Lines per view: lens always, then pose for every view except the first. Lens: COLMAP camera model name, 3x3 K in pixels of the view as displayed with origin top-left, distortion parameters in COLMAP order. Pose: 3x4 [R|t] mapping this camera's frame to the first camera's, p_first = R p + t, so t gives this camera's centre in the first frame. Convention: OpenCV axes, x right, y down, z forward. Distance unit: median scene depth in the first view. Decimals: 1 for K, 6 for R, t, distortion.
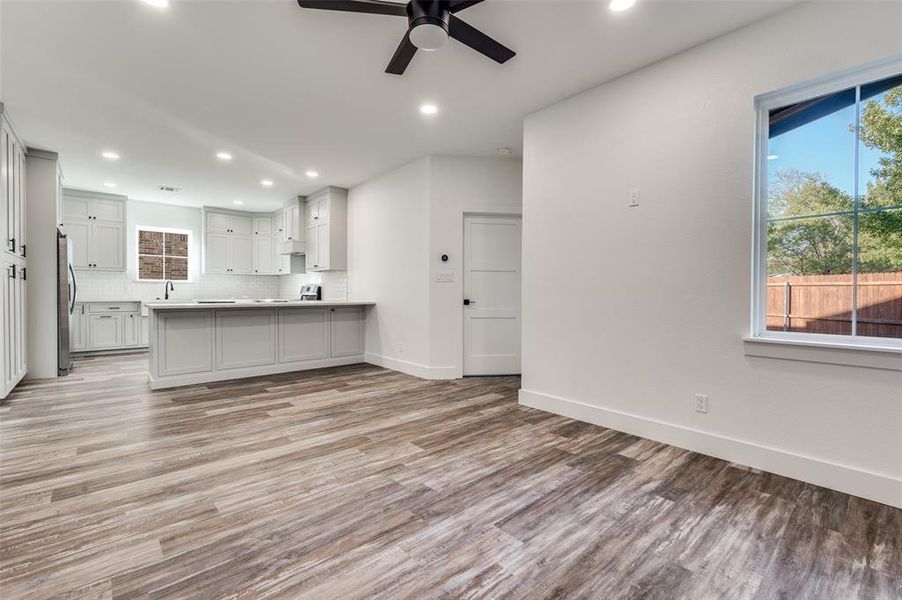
lens RADIAL K [[396.6, 0, 452.5], [0, 396.6, 294.6], [0, 0, 1]] dist [0.001066, 0.001132]
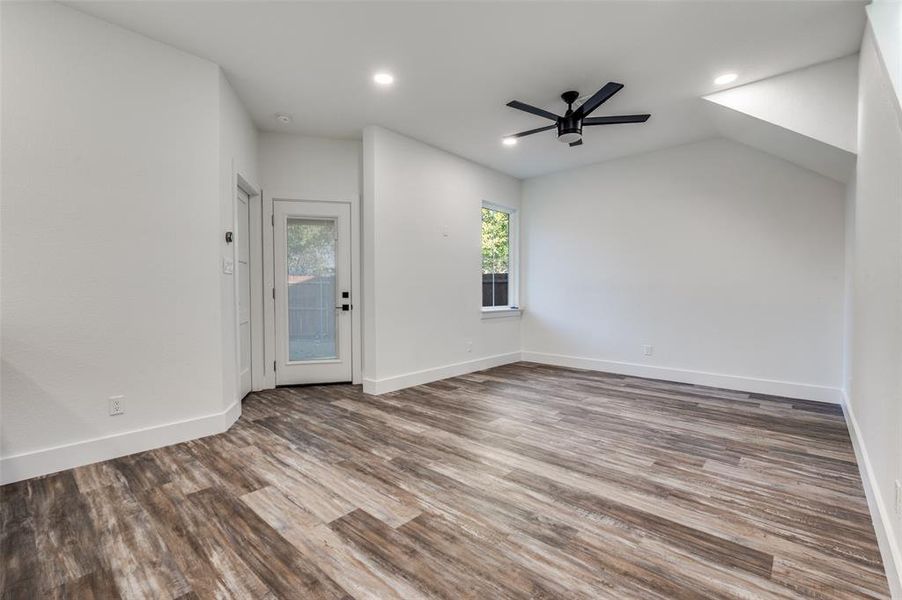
lens RADIAL K [[396.6, 0, 453.4], [0, 396.6, 293.7], [0, 0, 1]] dist [0.001066, 0.001132]
pose [[-0.113480, -0.013489, 0.993449, -1.441171], [0.003874, 0.999894, 0.014019, -0.017945], [-0.993533, 0.005440, -0.113416, 1.443451]]
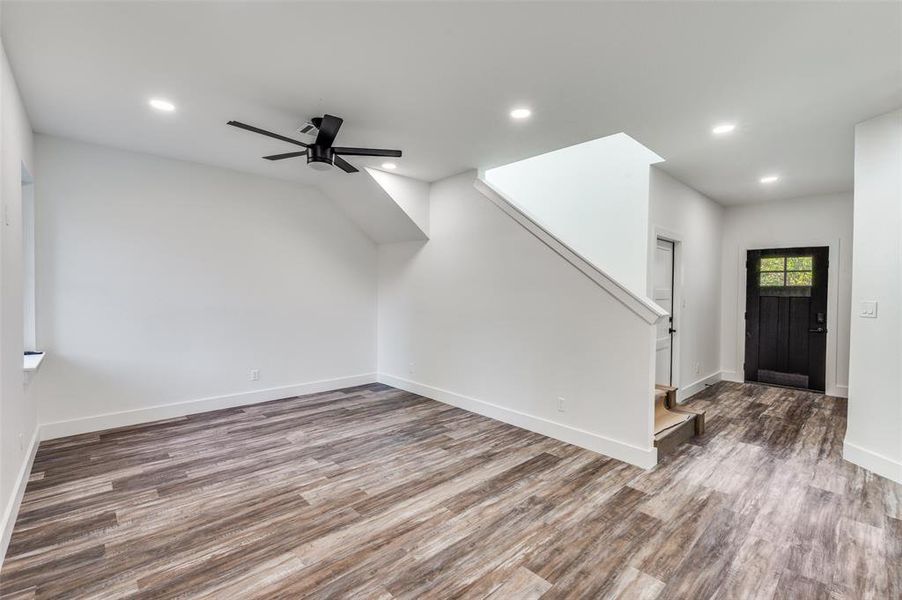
lens RADIAL K [[396.6, 0, 450.7], [0, 396.6, 306.4], [0, 0, 1]] dist [0.001066, 0.001132]
pose [[-0.999734, -0.012113, -0.019623, -0.472620], [-0.012921, 0.999052, 0.041567, -0.136227], [0.019101, 0.041809, -0.998943, 2.214462]]
